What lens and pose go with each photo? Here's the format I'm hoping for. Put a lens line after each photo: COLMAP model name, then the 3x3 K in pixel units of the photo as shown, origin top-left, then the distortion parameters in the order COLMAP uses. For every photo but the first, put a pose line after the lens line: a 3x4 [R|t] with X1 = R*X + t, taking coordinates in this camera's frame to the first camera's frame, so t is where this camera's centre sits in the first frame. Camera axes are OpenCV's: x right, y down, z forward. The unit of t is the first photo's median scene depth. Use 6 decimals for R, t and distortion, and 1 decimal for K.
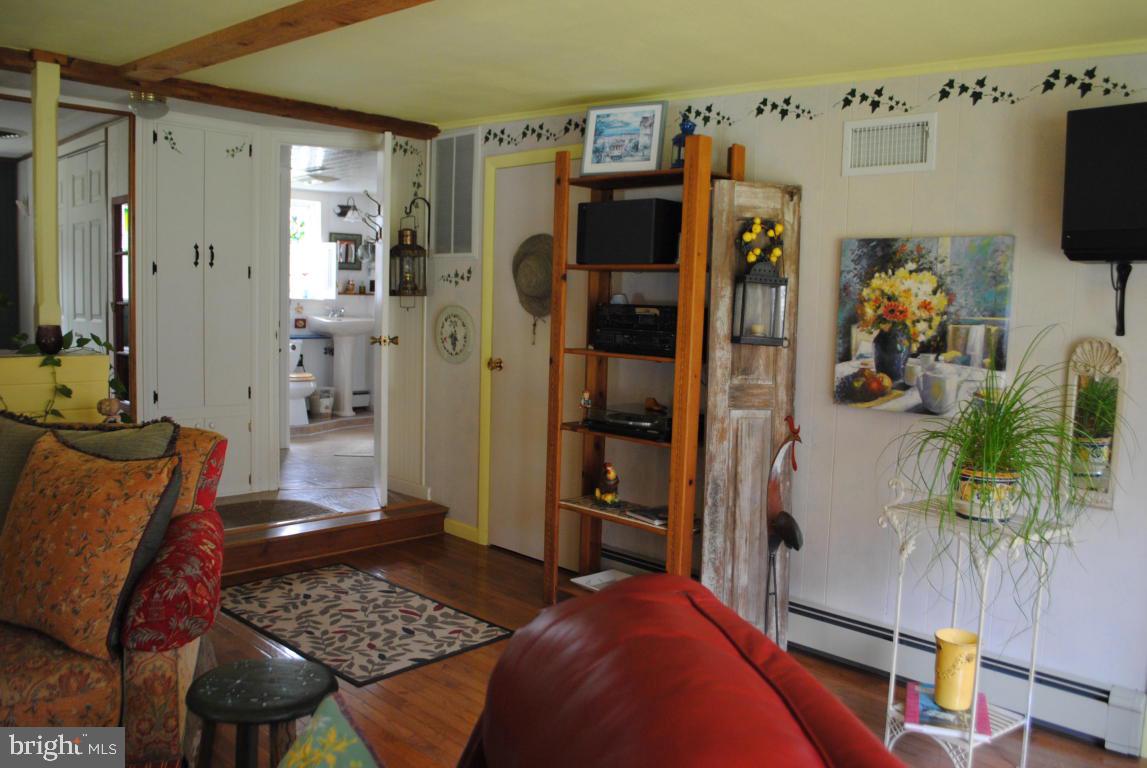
lens RADIAL K [[908.0, 0, 573.7], [0, 908.0, 387.4], [0, 0, 1]] dist [-0.092100, 0.013882]
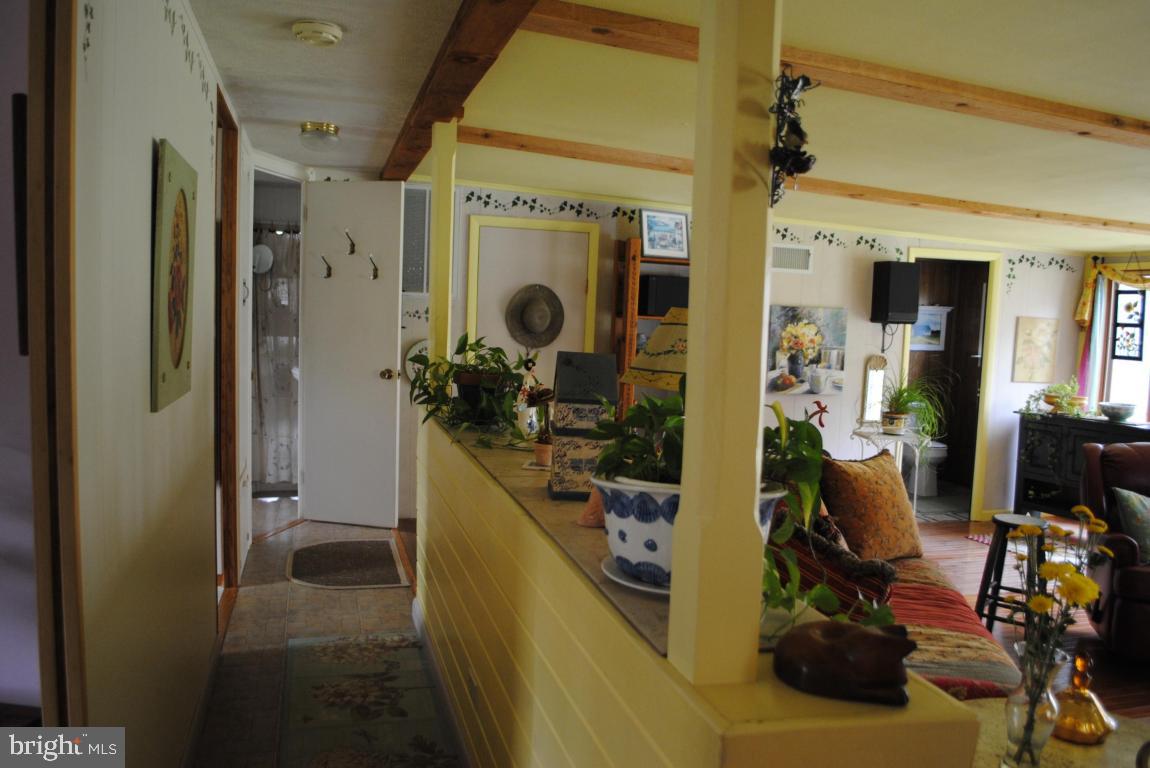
lens RADIAL K [[910.3, 0, 575.8], [0, 910.3, 382.7], [0, 0, 1]] dist [-0.092100, 0.013882]
pose [[0.488461, -0.083644, 0.868568, -1.624377], [0.056795, 0.996332, 0.064008, -0.154944], [-0.870735, 0.018065, 0.491420, 0.445152]]
